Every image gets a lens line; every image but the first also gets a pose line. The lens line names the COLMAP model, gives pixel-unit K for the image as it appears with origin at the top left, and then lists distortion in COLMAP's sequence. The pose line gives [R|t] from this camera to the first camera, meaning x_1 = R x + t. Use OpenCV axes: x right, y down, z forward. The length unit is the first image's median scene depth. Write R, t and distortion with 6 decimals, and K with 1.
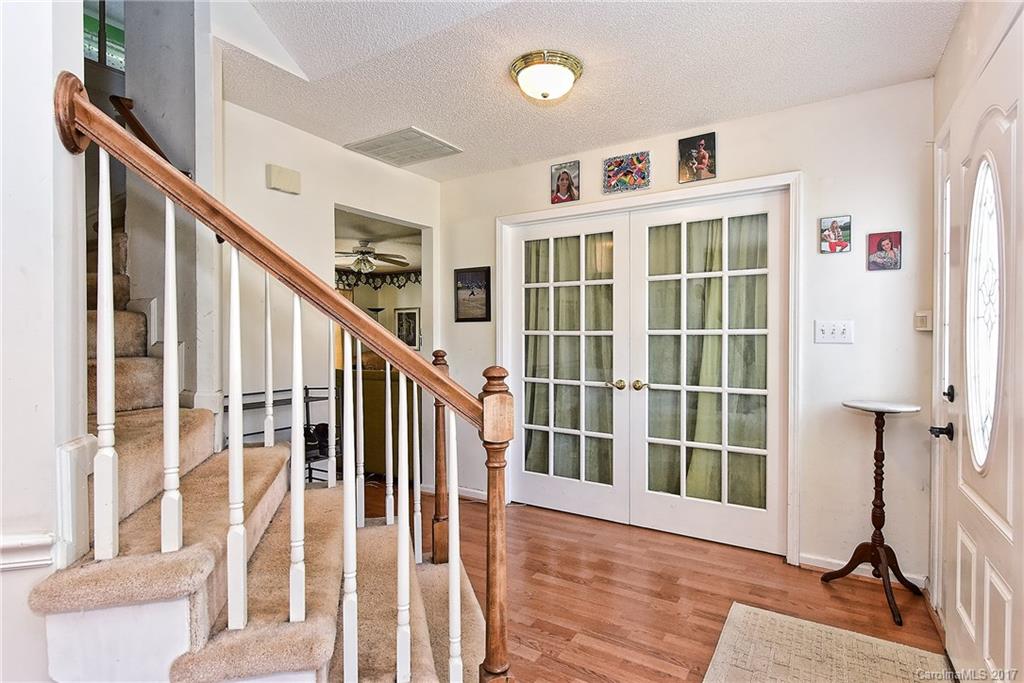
lens RADIAL K [[520.8, 0, 509.6], [0, 520.8, 339.0], [0, 0, 1]] dist [0.015702, 0.000539]
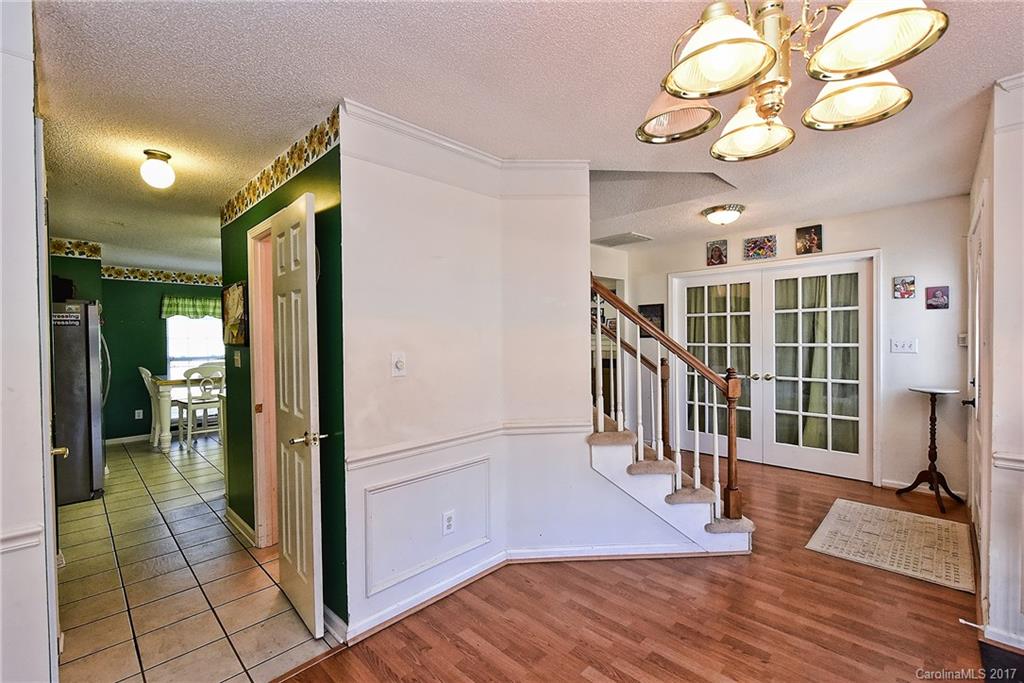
lens RADIAL K [[441.9, 0, 512.4], [0, 441.9, 341.8], [0, 0, 1]] dist [0.004942, -0.000053]
pose [[0.977306, -0.009495, -0.211617, -0.259929], [0.010557, 0.999937, 0.003894, -0.039242], [0.211567, -0.006039, 0.977345, -0.558318]]
